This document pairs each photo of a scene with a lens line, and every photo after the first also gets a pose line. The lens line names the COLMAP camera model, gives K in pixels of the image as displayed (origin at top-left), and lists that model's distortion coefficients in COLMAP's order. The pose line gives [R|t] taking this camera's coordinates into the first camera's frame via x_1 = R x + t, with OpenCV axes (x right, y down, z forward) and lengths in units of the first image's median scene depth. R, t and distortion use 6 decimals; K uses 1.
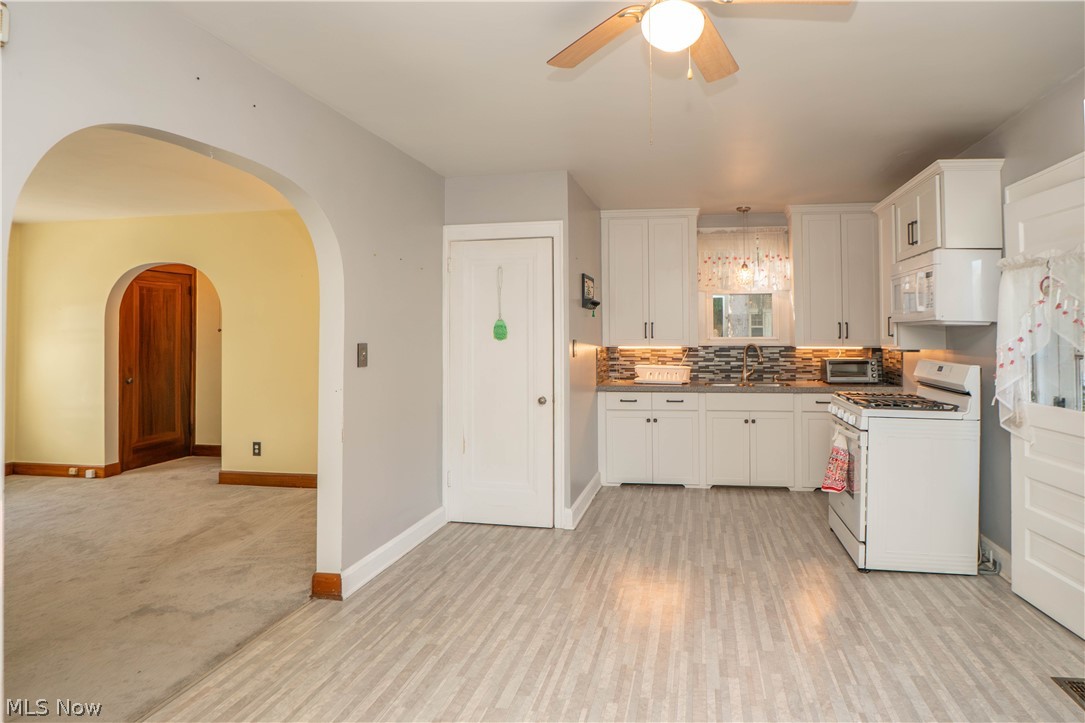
lens RADIAL K [[520.1, 0, 570.0], [0, 520.1, 324.9], [0, 0, 1]] dist [-0.014929, -0.000138]
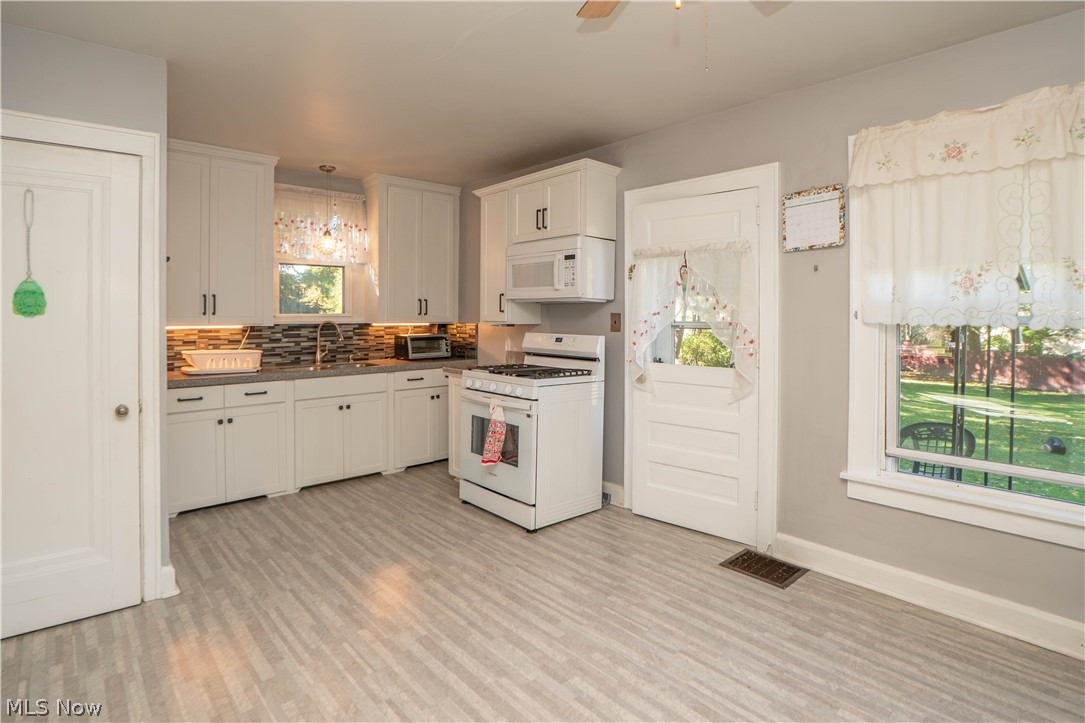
lens RADIAL K [[558.0, 0, 486.8], [0, 558.0, 315.1], [0, 0, 1]] dist [-0.043207, 0.018839]
pose [[0.678999, -0.000029, 0.734139, -0.175491], [-0.016031, 0.999761, 0.014866, 0.007934], [-0.733964, -0.021863, 0.678836, 0.158774]]
